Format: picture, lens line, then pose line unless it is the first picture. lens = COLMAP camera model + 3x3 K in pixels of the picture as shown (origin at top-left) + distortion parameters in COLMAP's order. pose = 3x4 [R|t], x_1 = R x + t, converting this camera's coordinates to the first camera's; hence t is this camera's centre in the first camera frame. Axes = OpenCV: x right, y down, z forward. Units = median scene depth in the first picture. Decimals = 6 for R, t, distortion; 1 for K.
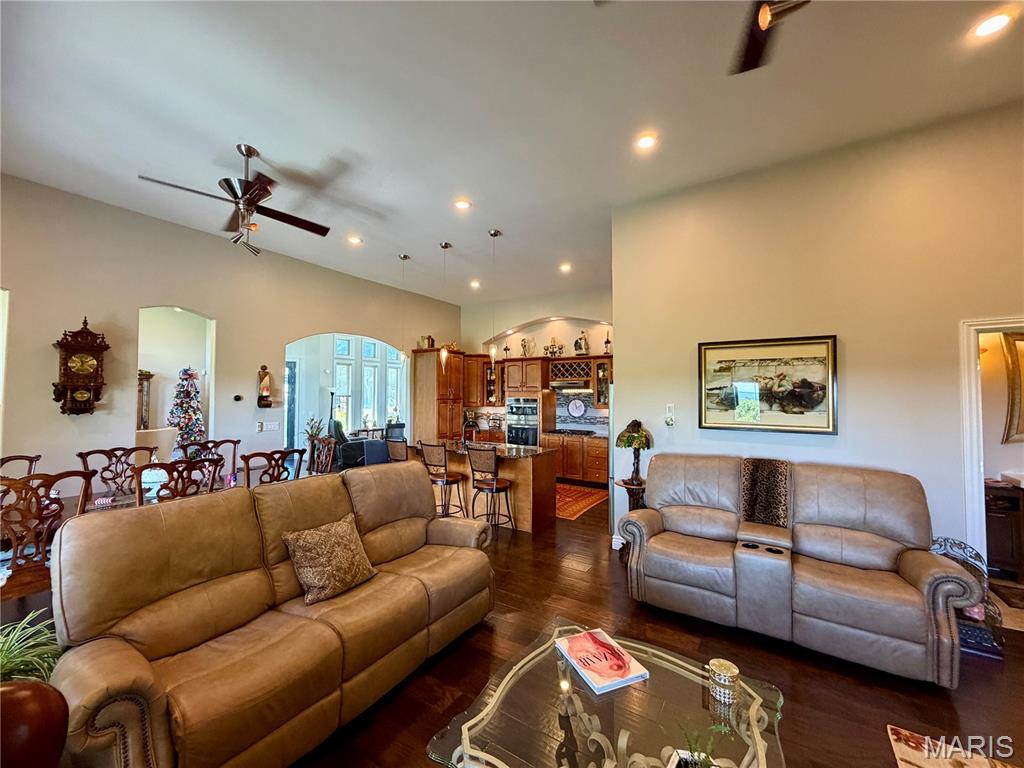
lens RADIAL K [[408.3, 0, 510.2], [0, 408.3, 384.4], [0, 0, 1]] dist [0.002258, -0.000412]
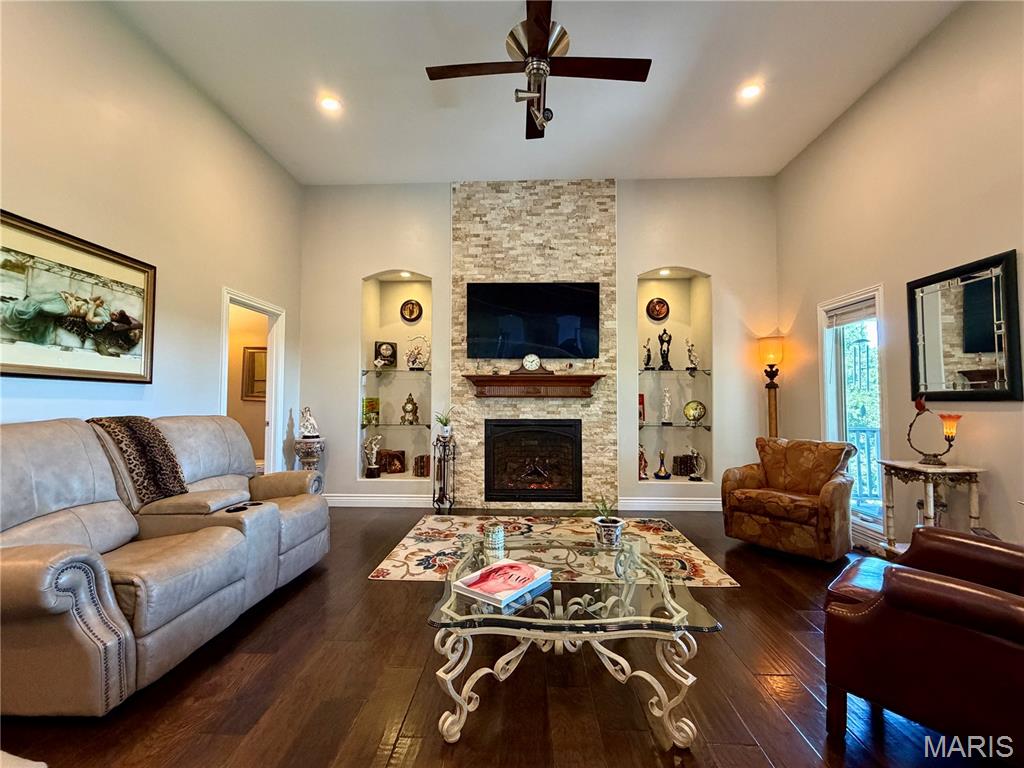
lens RADIAL K [[437.5, 0, 512.7], [0, 437.5, 384.1], [0, 0, 1]] dist [-0.000468, -0.000064]
pose [[-0.515232, 0.029376, 0.856547, -0.148880], [-0.032718, 0.998010, -0.053908, 0.061363], [-0.856426, -0.055800, -0.513246, 0.340762]]
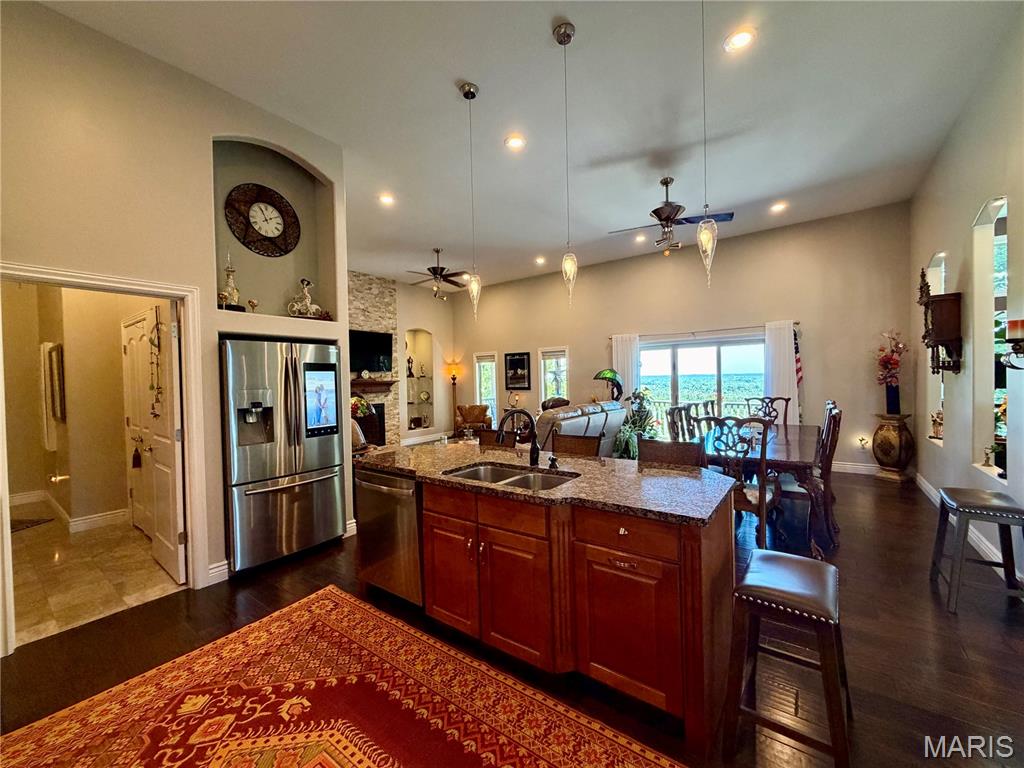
lens RADIAL K [[408.3, 0, 508.4], [0, 408.3, 383.1], [0, 0, 1]] dist [0.002258, -0.000412]
pose [[-0.997836, 0.018841, 0.062996, -0.081661], [0.017454, 0.999595, -0.022489, 0.050592], [-0.063395, -0.021341, -0.997760, 1.020781]]
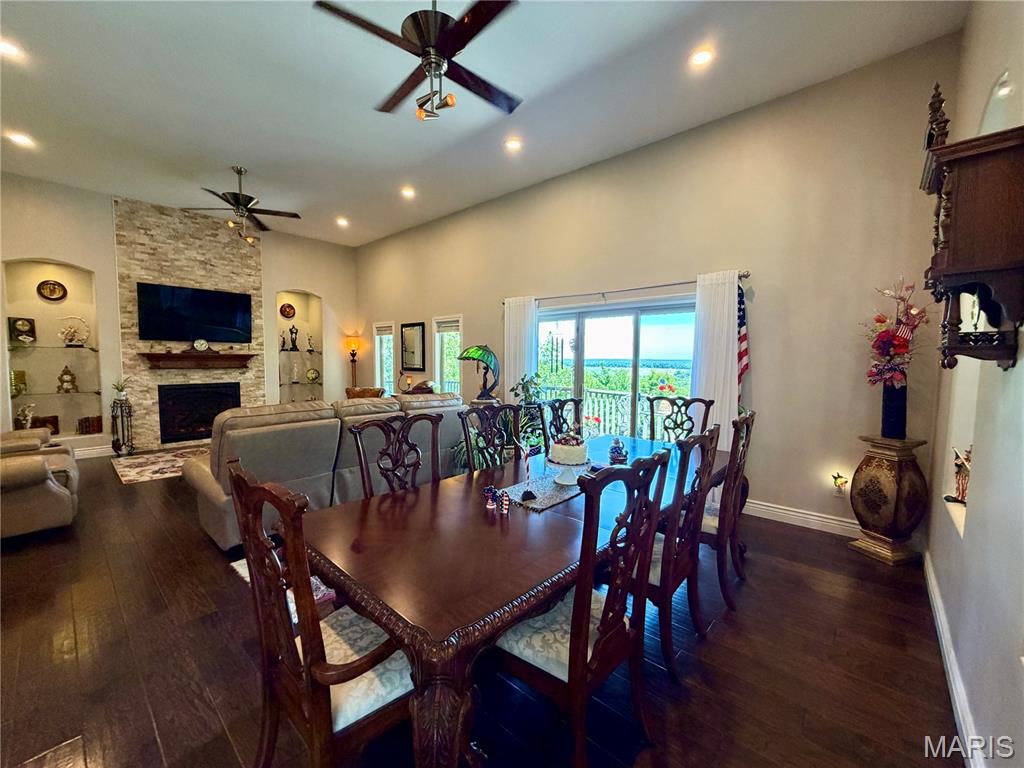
lens RADIAL K [[408.3, 0, 507.8], [0, 408.3, 384.6], [0, 0, 1]] dist [0.002258, -0.000412]
pose [[-0.988064, -0.020174, 0.152715, -0.381835], [-0.015568, 0.999389, 0.031295, 0.043006], [-0.153253, 0.028544, -0.987775, 0.725381]]
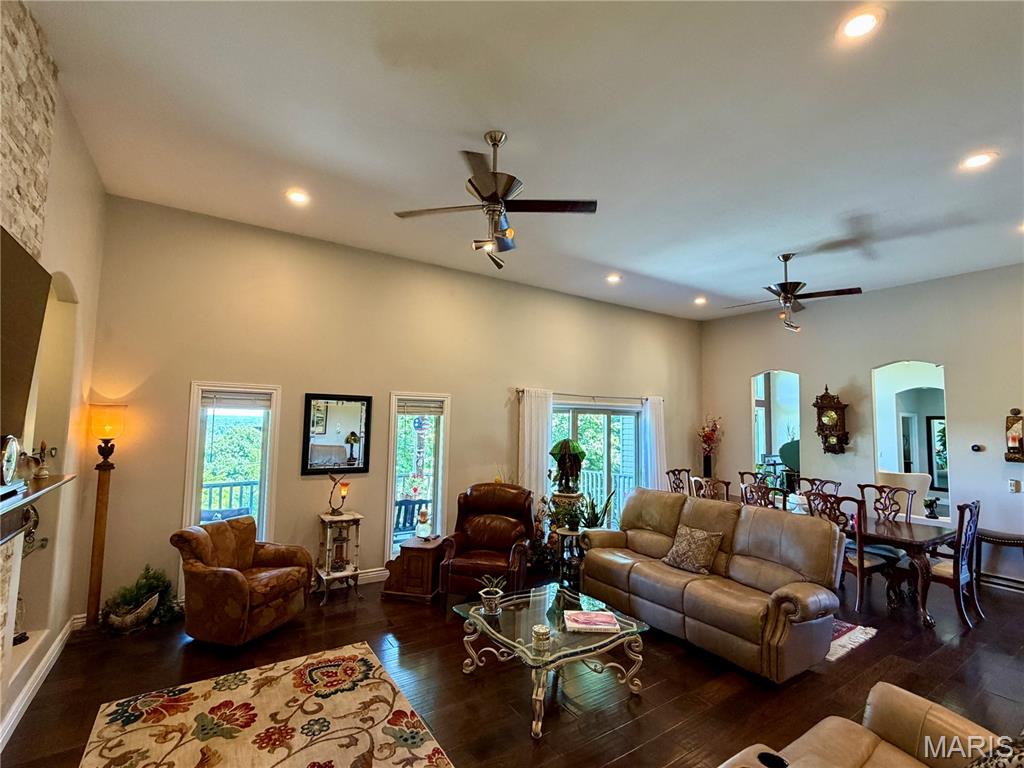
lens RADIAL K [[471.1, 0, 514.5], [0, 471.1, 384.2], [0, 0, 1]] dist [-0.001736, 0.000020]
pose [[-0.391655, -0.081164, -0.916525, 0.455387], [0.010184, 0.995658, -0.092524, -0.013979], [0.920056, -0.045571, -0.389128, 0.329186]]
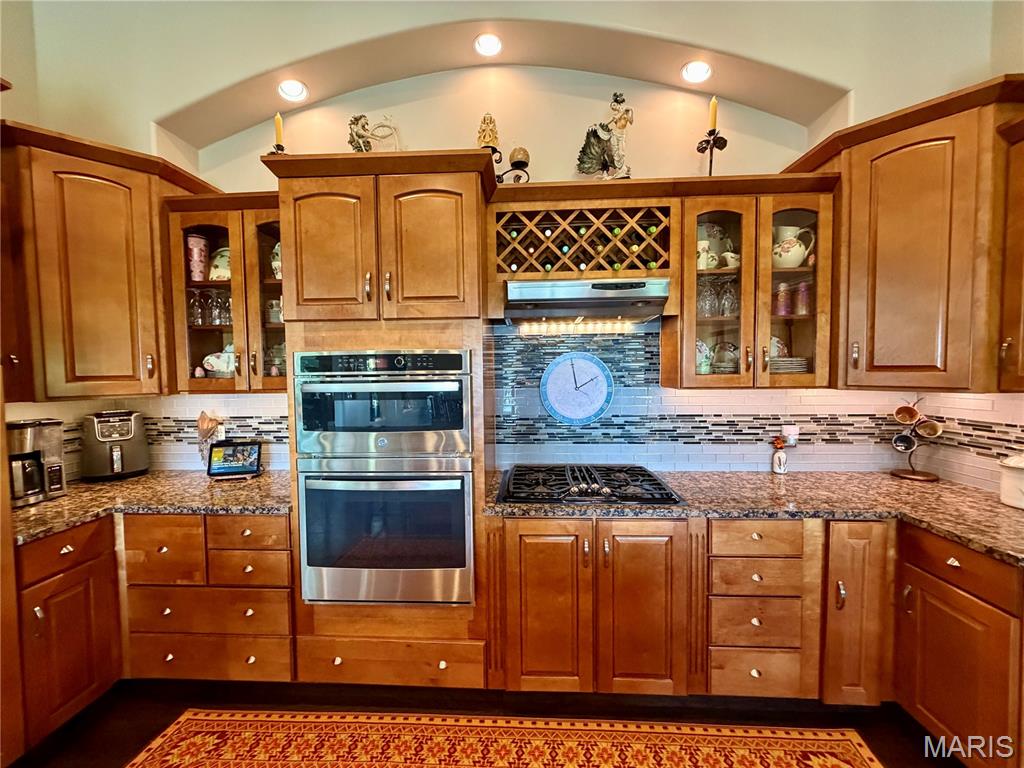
lens RADIAL K [[408.3, 0, 510.0], [0, 408.3, 385.2], [0, 0, 1]] dist [0.002258, -0.000412]
pose [[0.862489, -0.036226, 0.504777, -0.020487], [-0.000387, 0.997387, 0.072240, 0.035377], [-0.506075, -0.062502, 0.860222, 0.782597]]
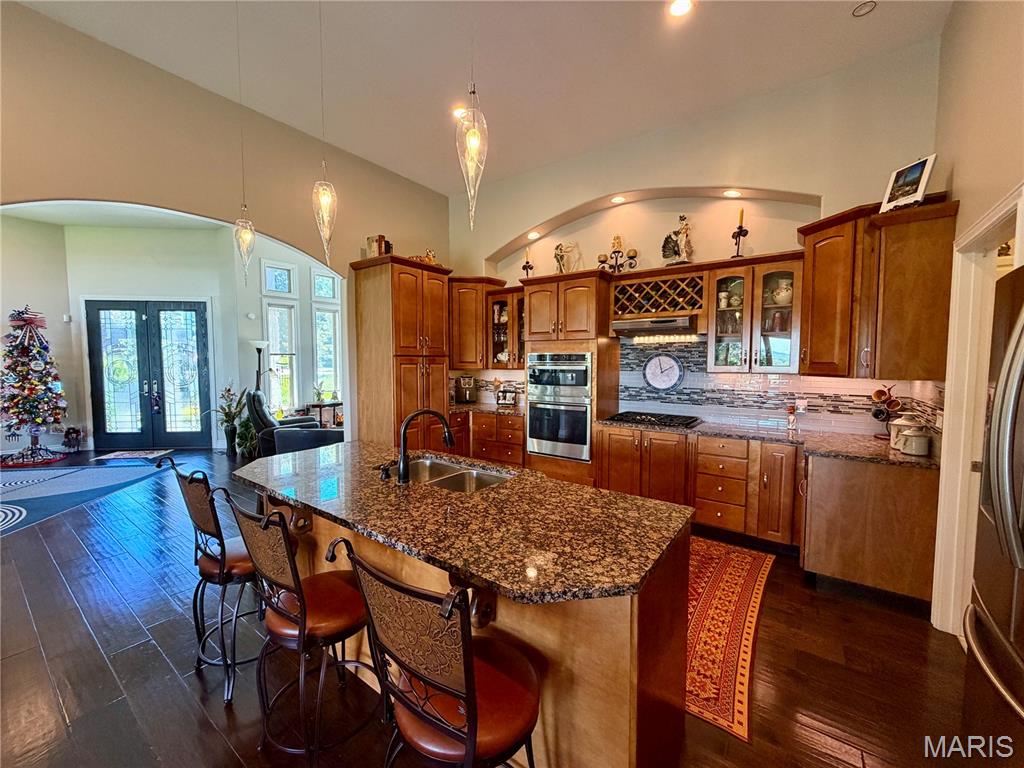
lens RADIAL K [[408.3, 0, 511.0], [0, 408.3, 385.4], [0, 0, 1]] dist [0.002258, -0.000412]
pose [[0.998765, 0.000355, -0.049688, -0.004086], [0.004224, 0.995748, 0.092027, 0.026084], [0.049510, -0.092123, 0.994516, 0.472336]]
